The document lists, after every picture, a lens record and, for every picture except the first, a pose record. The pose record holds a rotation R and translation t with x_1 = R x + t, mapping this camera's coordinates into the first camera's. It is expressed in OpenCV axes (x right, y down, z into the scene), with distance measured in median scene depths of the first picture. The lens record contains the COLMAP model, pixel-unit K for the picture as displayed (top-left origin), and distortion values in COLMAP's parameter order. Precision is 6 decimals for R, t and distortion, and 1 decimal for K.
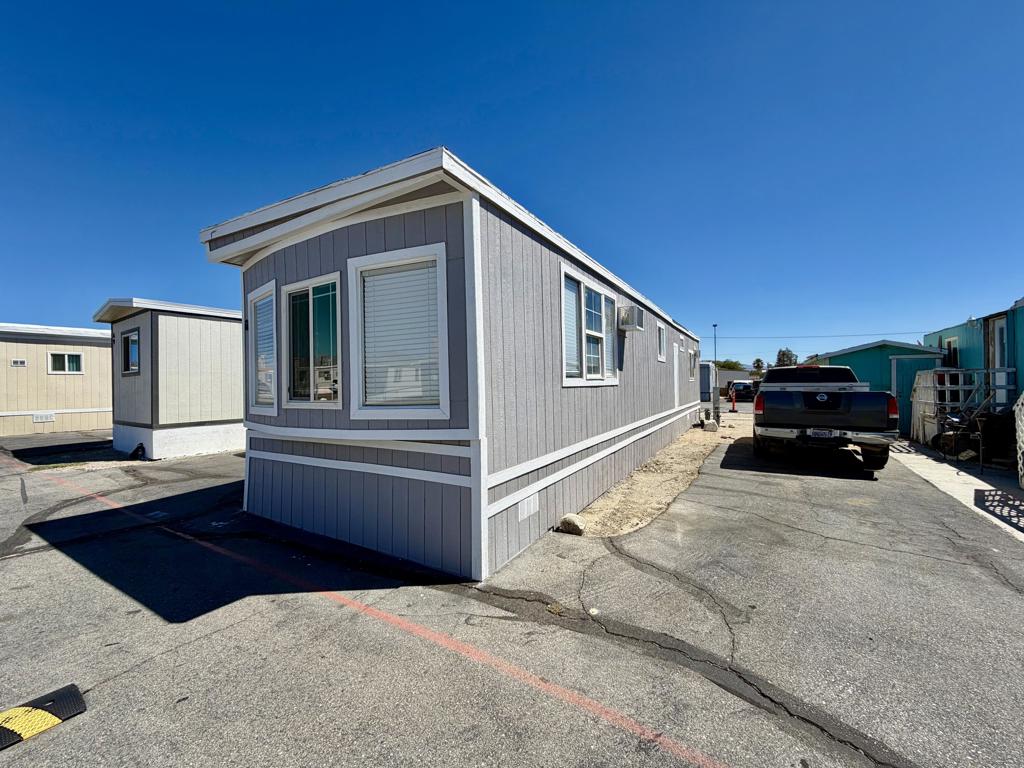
lens RADIAL K [[407.6, 0, 509.9], [0, 407.6, 382.8], [0, 0, 1]] dist [-0.000302, 0.000161]
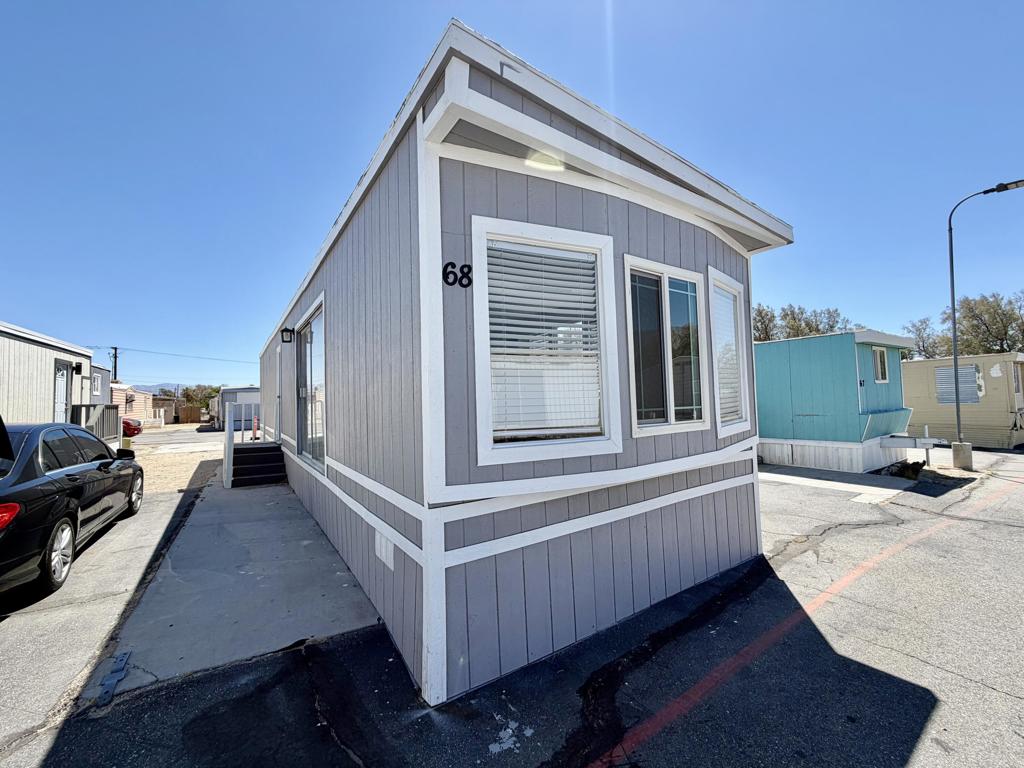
lens RADIAL K [[407.6, 0, 510.7], [0, 407.6, 382.7], [0, 0, 1]] dist [-0.000302, 0.000161]
pose [[0.415597, 0.044209, 0.908474, -1.408601], [0.011832, 0.998471, -0.054001, 0.007607], [-0.909472, 0.033192, 0.414438, 1.031184]]
